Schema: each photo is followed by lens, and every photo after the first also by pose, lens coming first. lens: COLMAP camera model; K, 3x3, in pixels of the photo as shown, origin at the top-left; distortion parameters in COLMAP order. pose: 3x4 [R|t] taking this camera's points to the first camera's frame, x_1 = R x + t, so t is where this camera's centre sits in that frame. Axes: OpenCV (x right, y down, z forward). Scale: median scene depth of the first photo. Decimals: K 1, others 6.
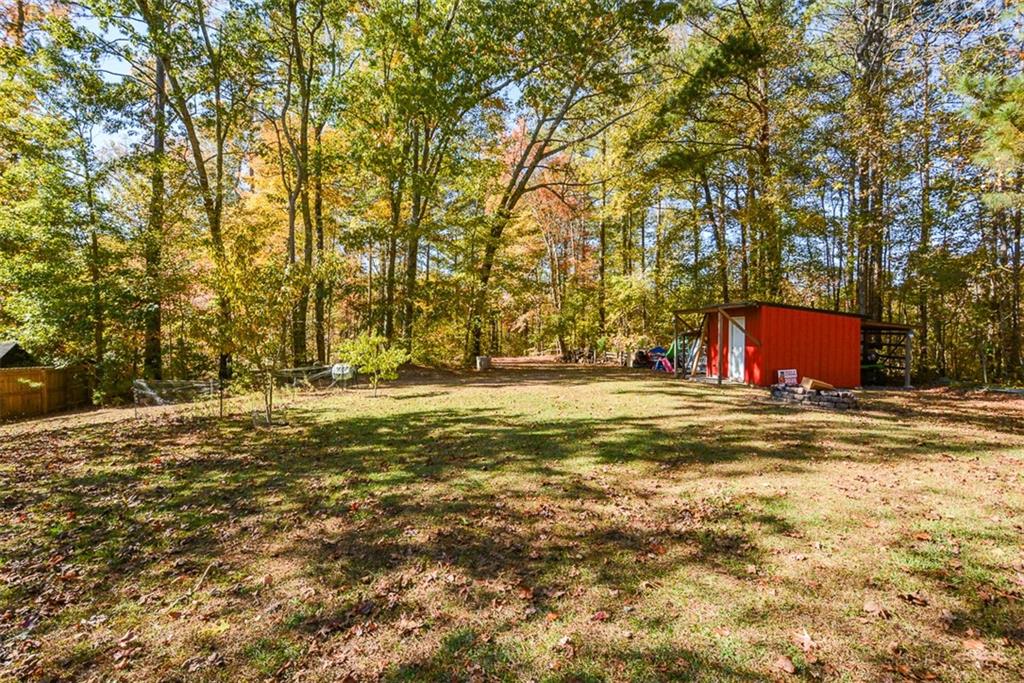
lens RADIAL K [[450.4, 0, 511.8], [0, 450.4, 341.3], [0, 0, 1]] dist [0.002454, -0.004148]
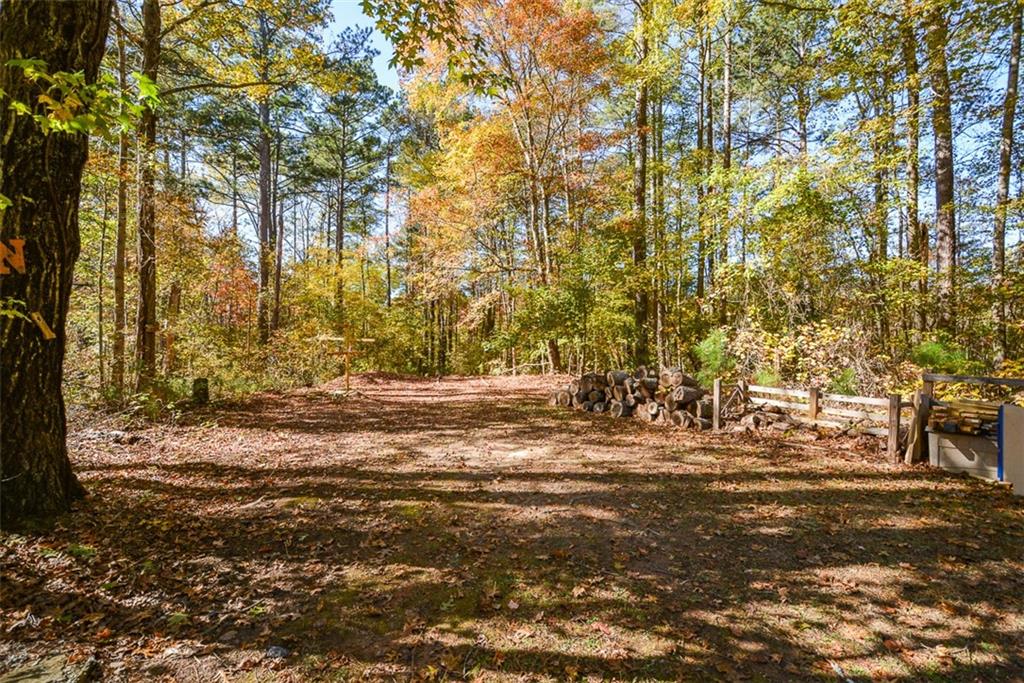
lens RADIAL K [[450.4, 0, 512.0], [0, 450.4, 342.5], [0, 0, 1]] dist [0.002454, -0.004148]
pose [[0.997898, -0.002937, 0.064744, 0.034350], [0.003395, 0.999970, -0.006959, -0.000903], [-0.064722, 0.007164, 0.997878, 0.551142]]
